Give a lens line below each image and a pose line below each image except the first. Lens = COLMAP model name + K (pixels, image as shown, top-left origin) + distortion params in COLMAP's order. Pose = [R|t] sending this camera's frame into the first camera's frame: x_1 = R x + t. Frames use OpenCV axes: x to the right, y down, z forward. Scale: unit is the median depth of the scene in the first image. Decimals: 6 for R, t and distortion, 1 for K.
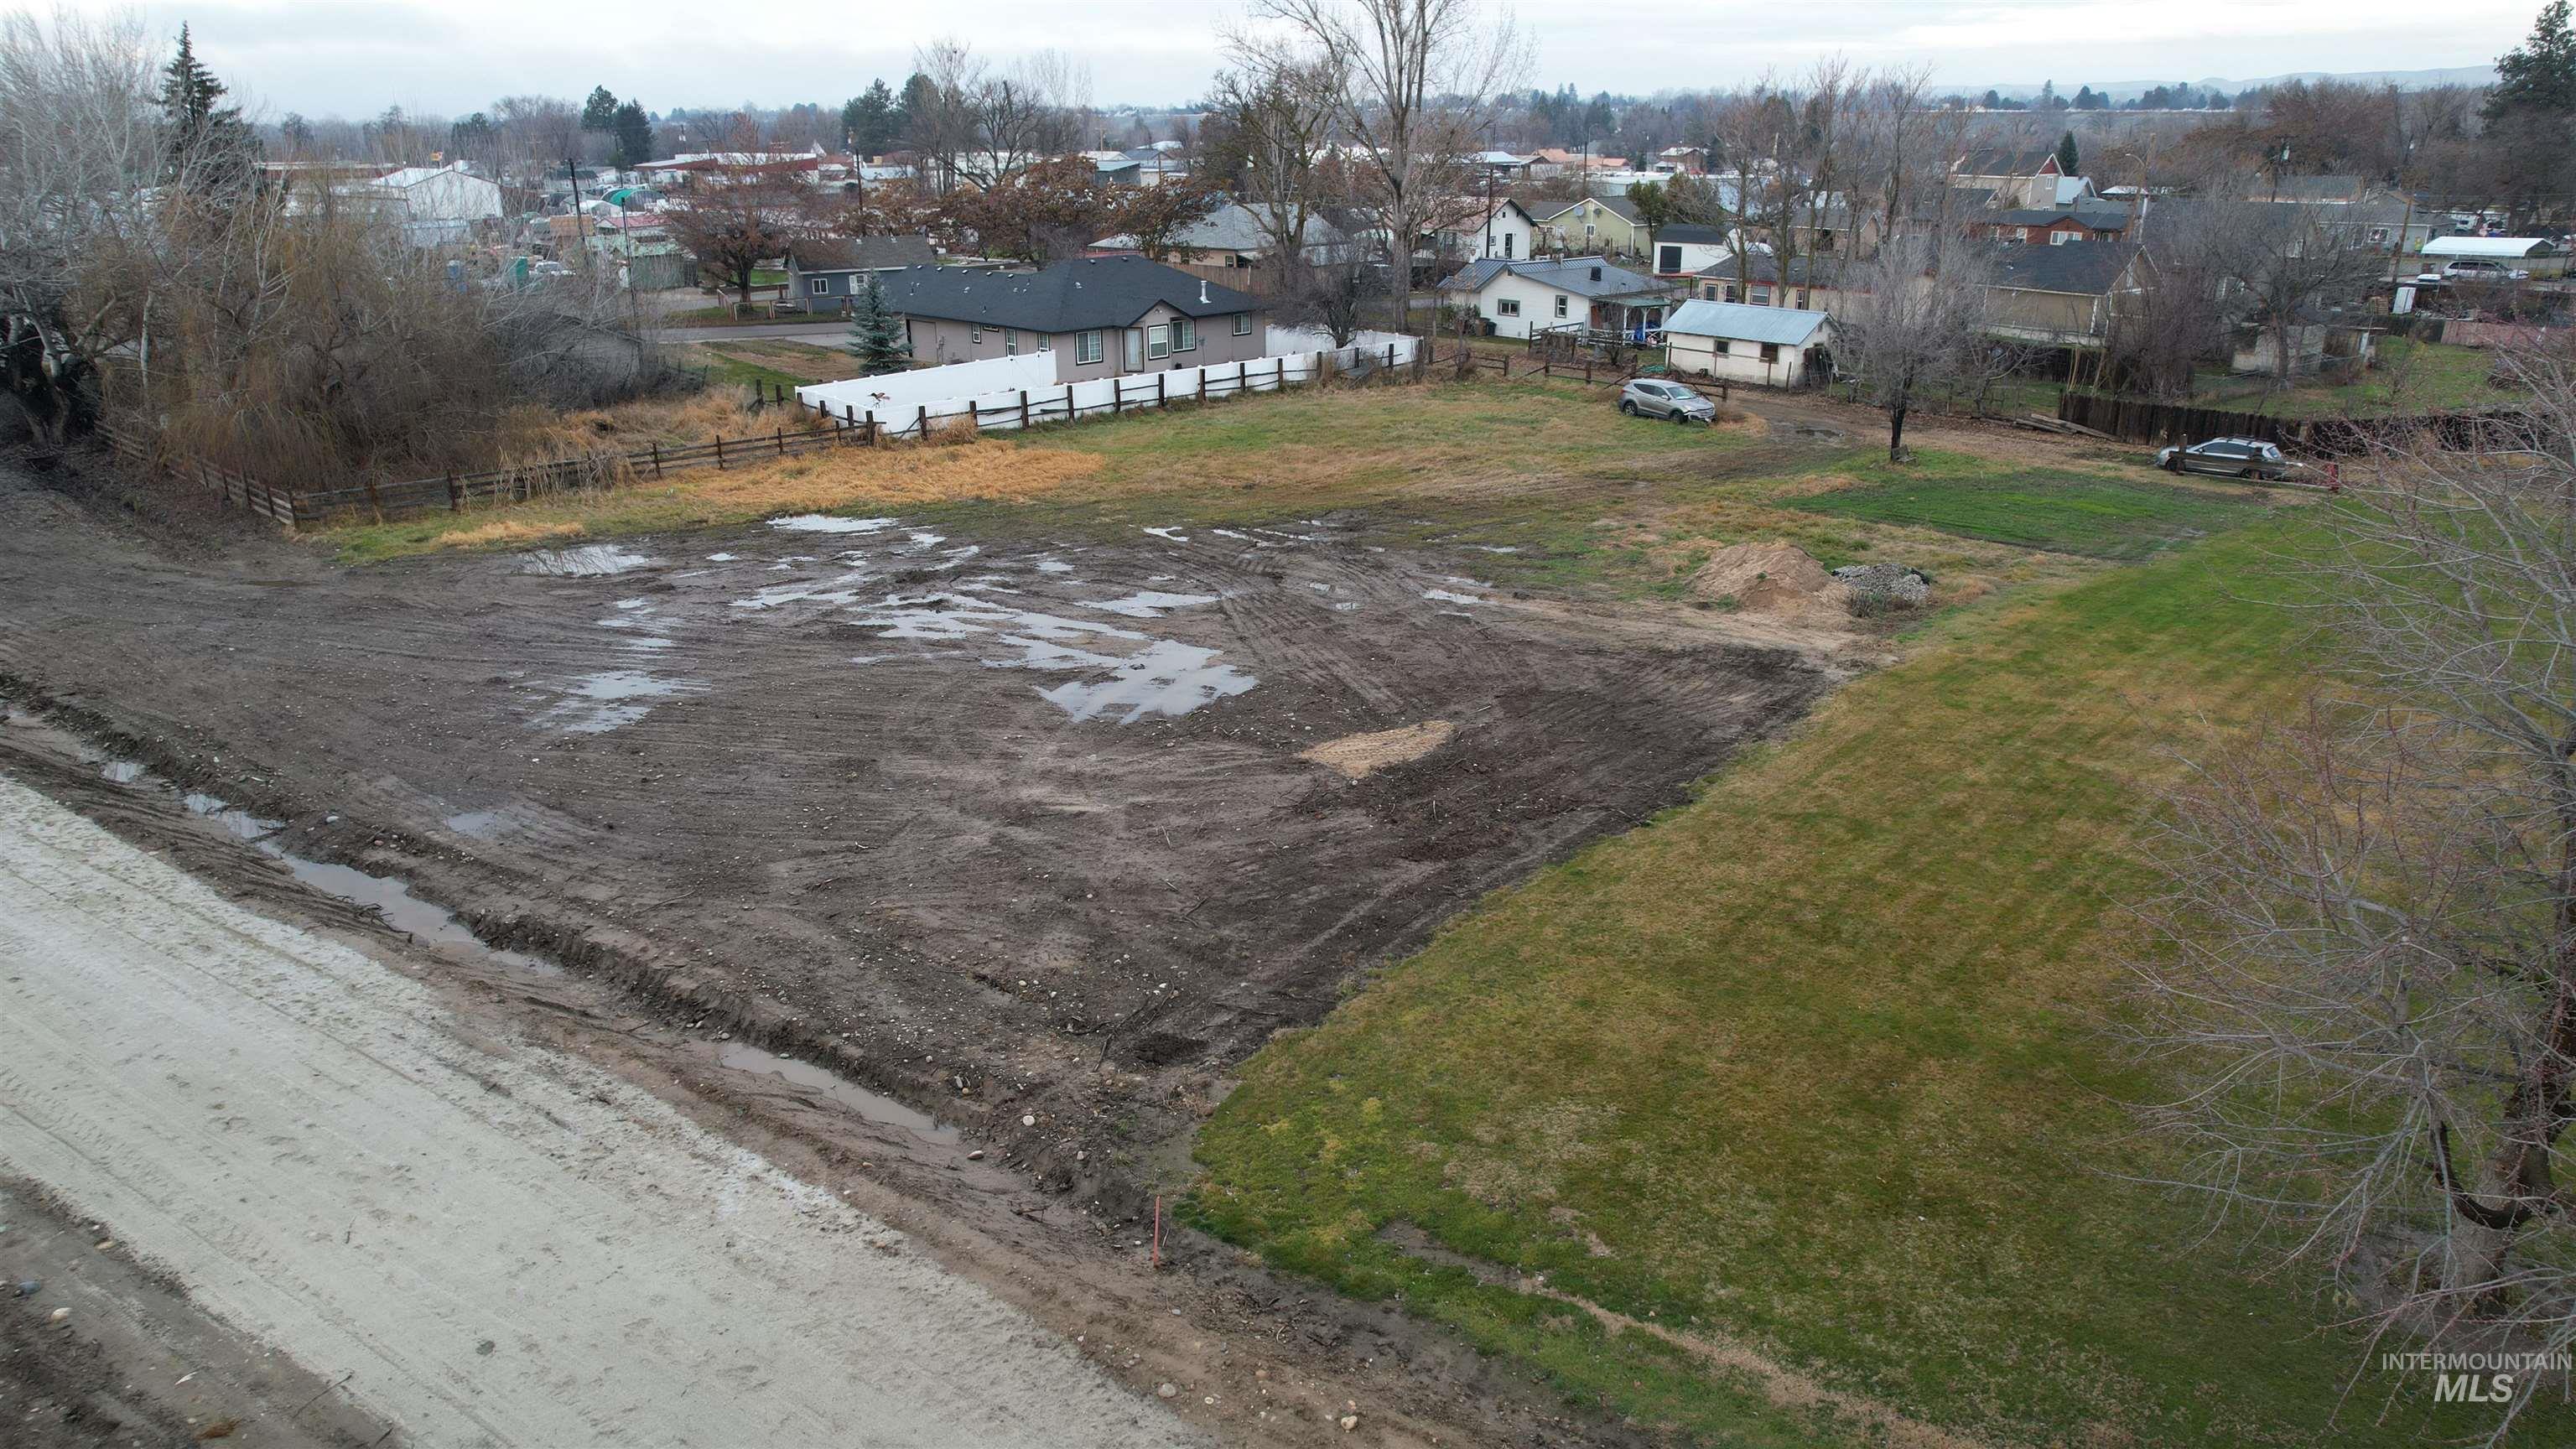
lens RADIAL K [[1637.0, 0, 1281.3], [0, 1637.0, 748.4], [0, 0, 1]] dist [-0.069337, 0.049891]
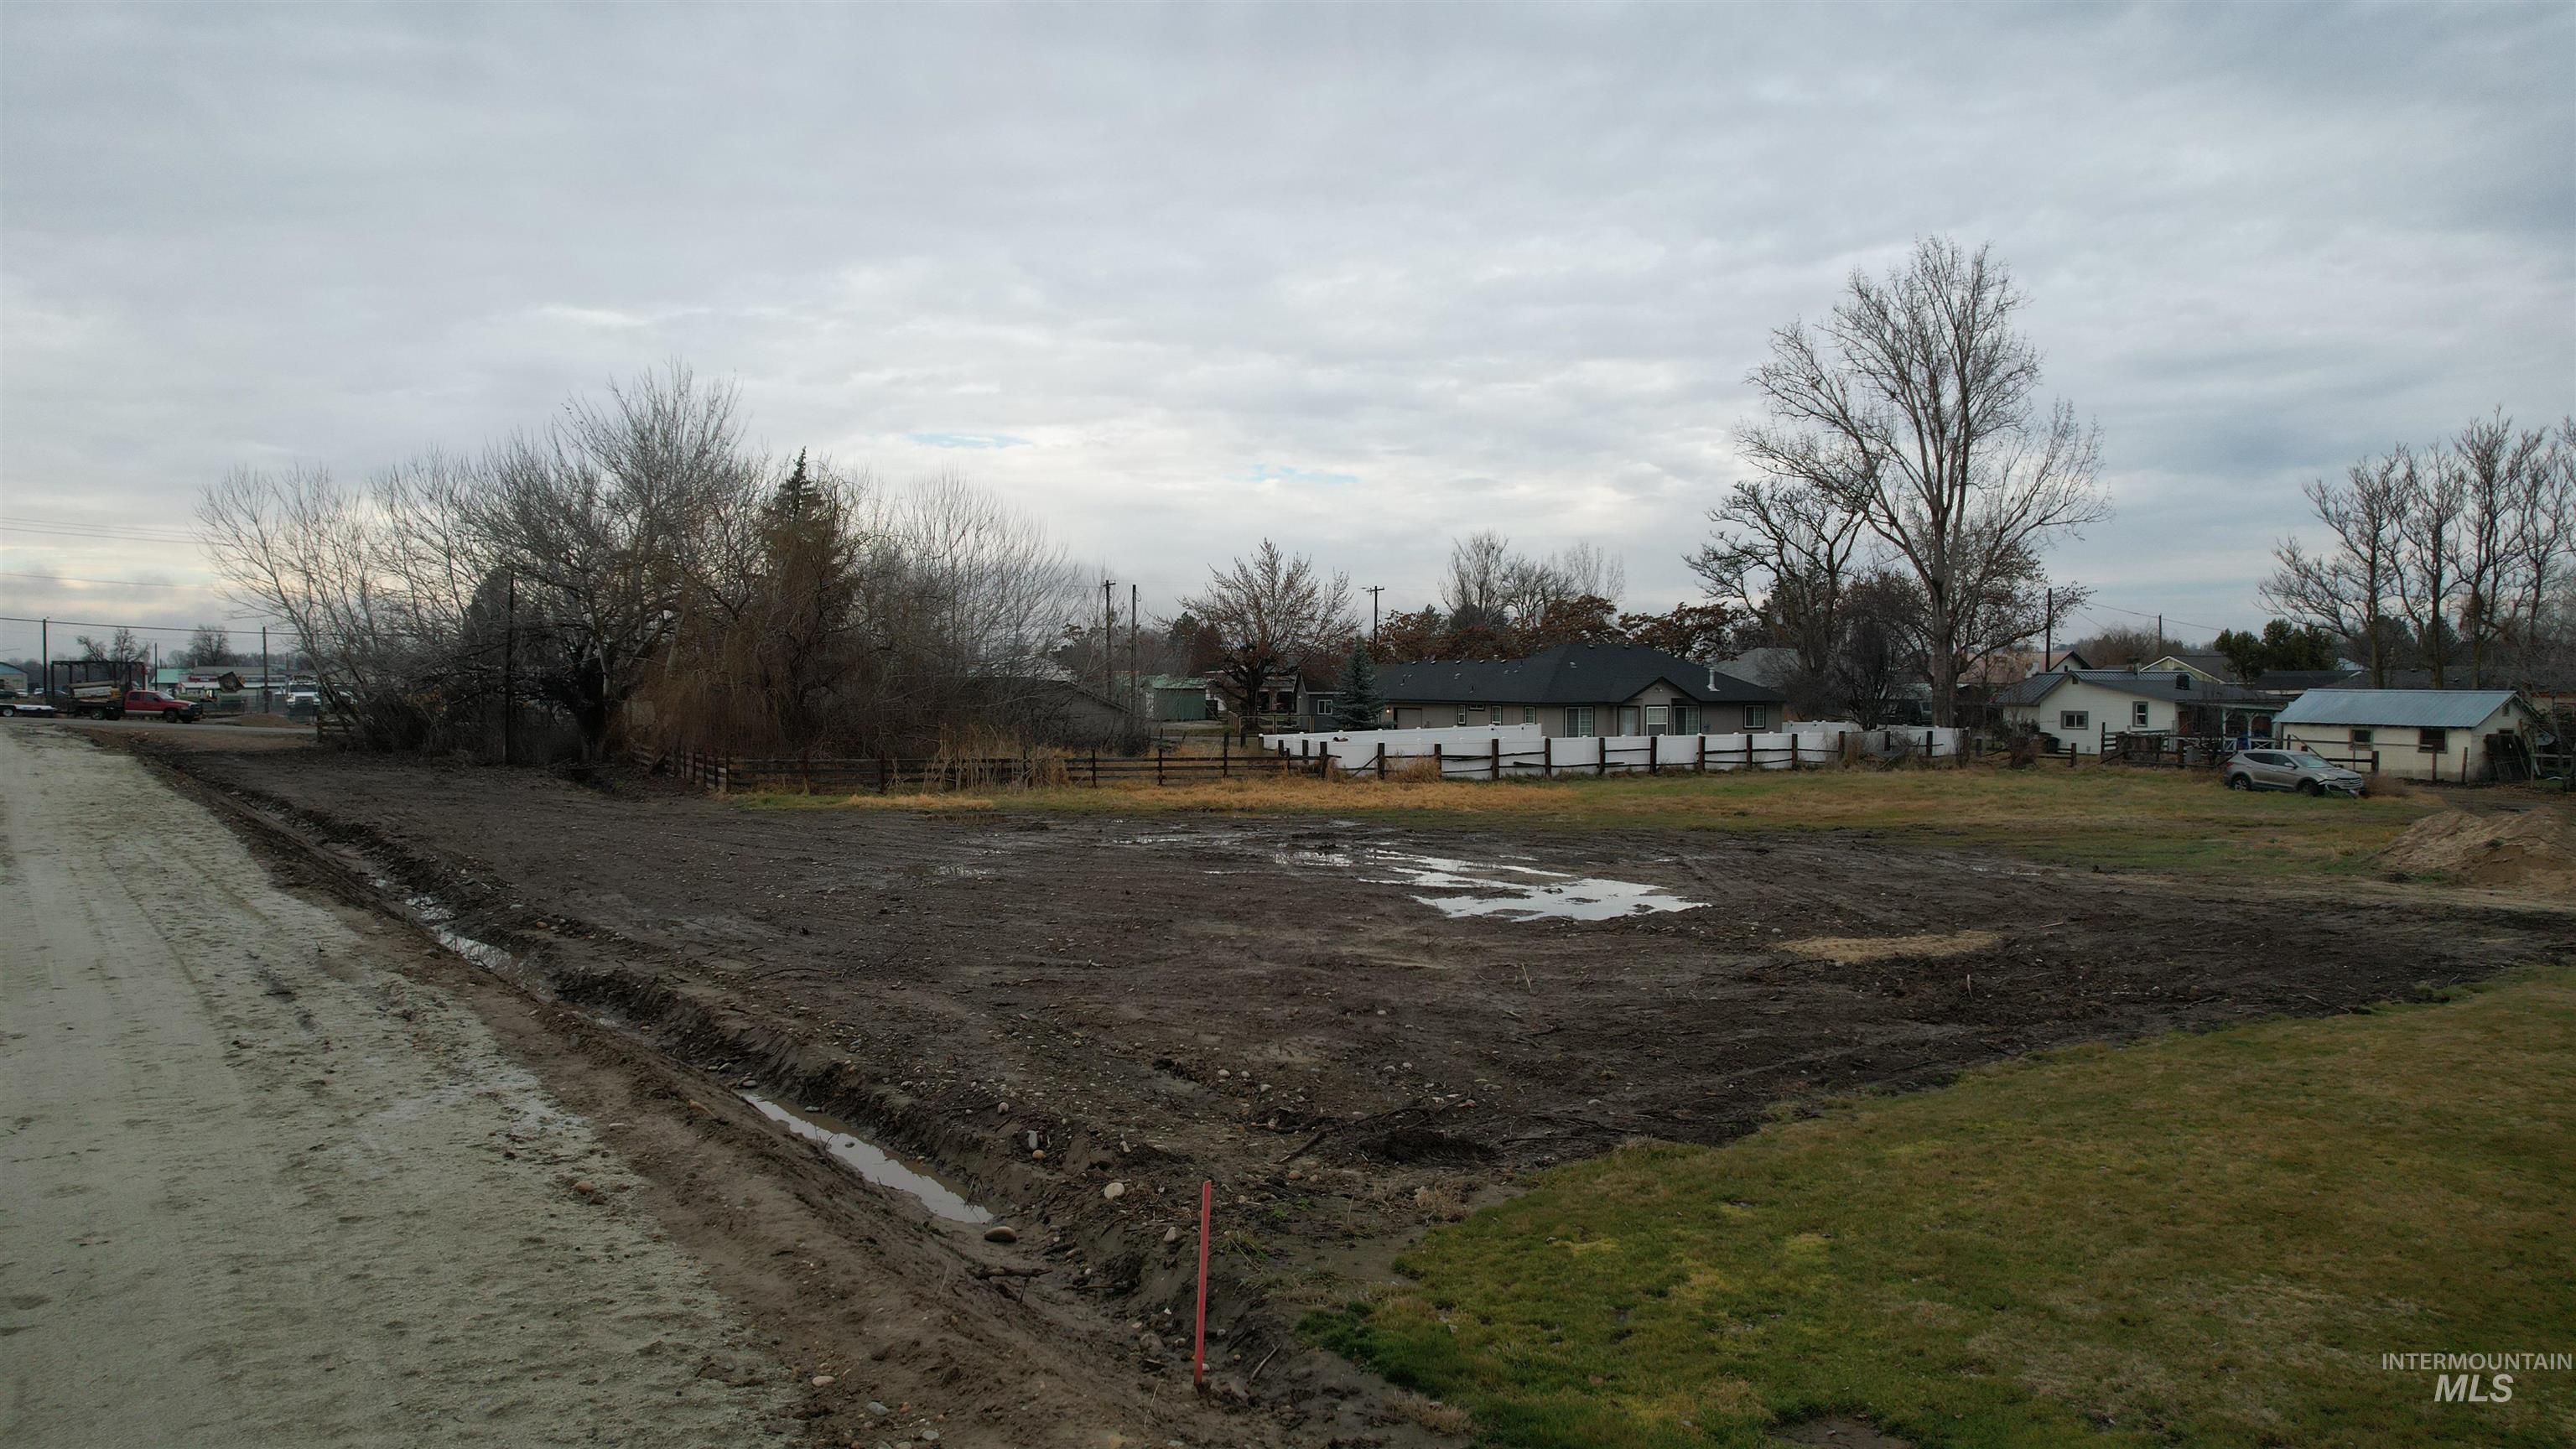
lens RADIAL K [[1637.0, 0, 1281.3], [0, 1637.0, 748.4], [0, 0, 1]] dist [-0.069337, 0.049891]
pose [[0.948075, 0.018976, -0.317480, 0.017135], [-0.119822, 0.945978, -0.301278, 0.072291], [0.294612, 0.323675, 0.899132, 0.148201]]
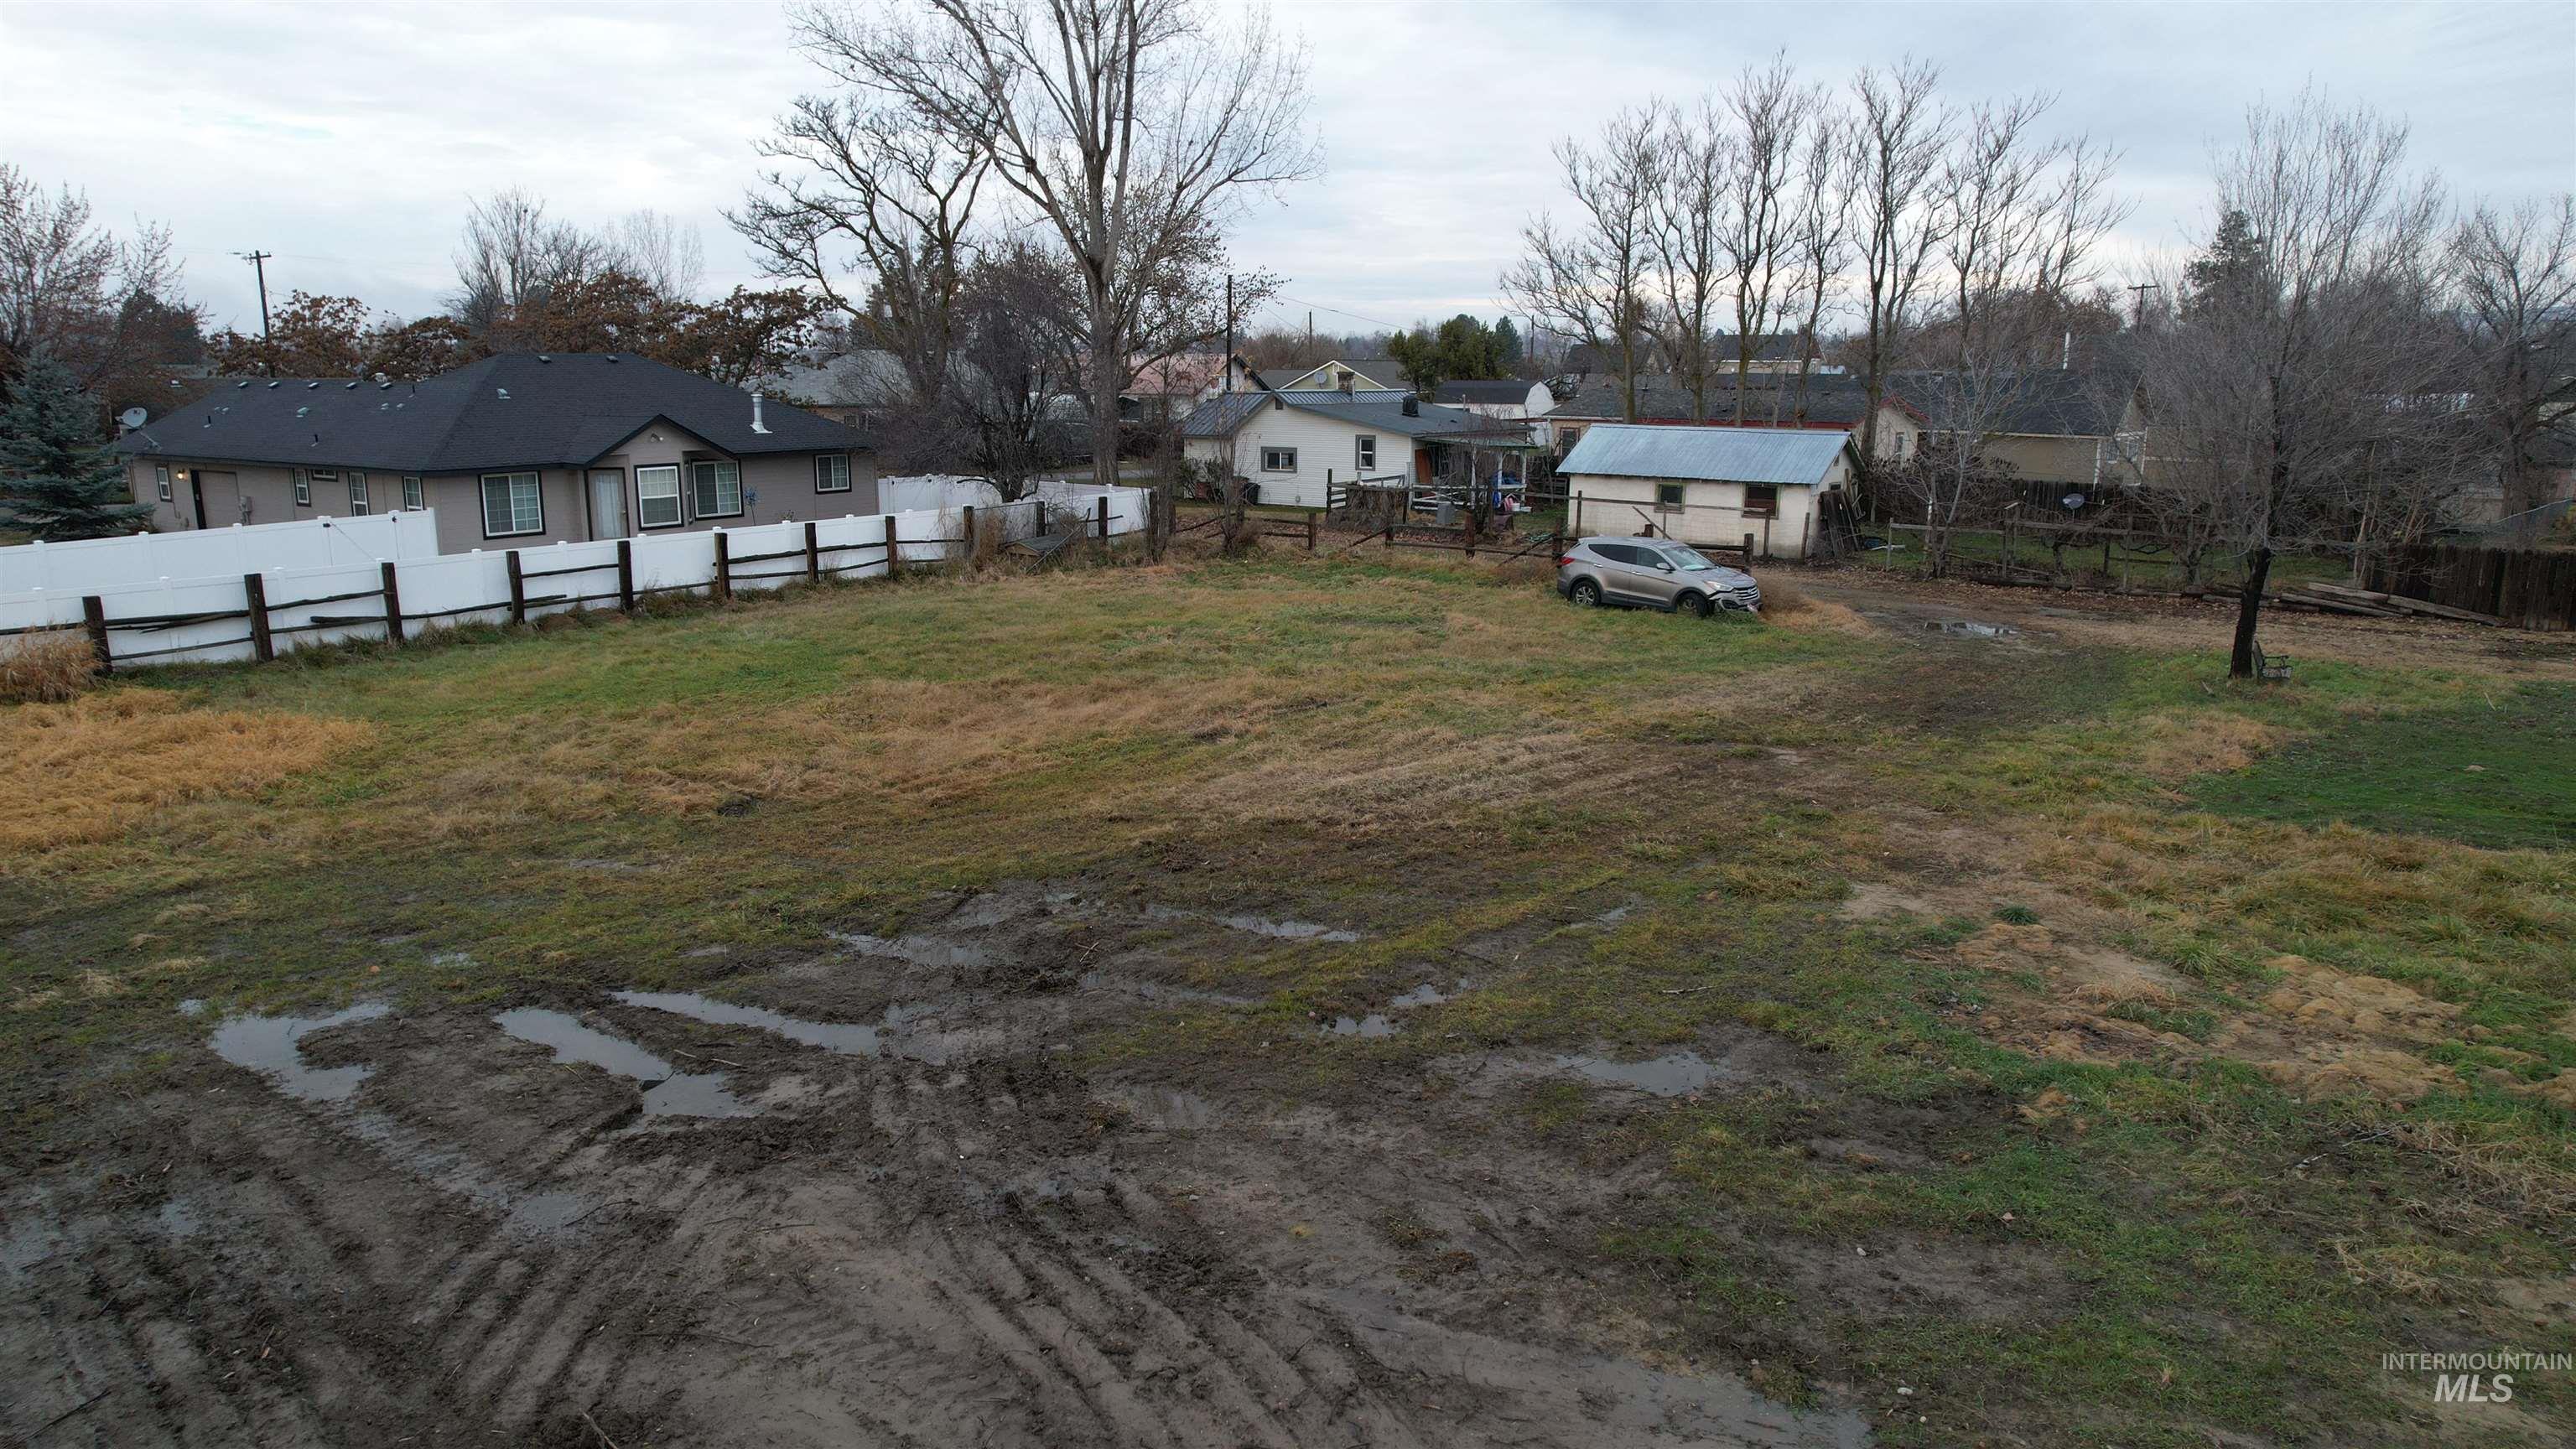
lens RADIAL K [[1639.2, 0, 1289.7], [0, 1639.2, 736.4], [0, 0, 1]] dist [-0.081231, 0.074364]
pose [[0.980746, -0.033846, 0.192331, 0.024070], [0.062023, 0.987859, -0.142434, -0.100214], [-0.185176, 0.151620, 0.970938, 0.543986]]
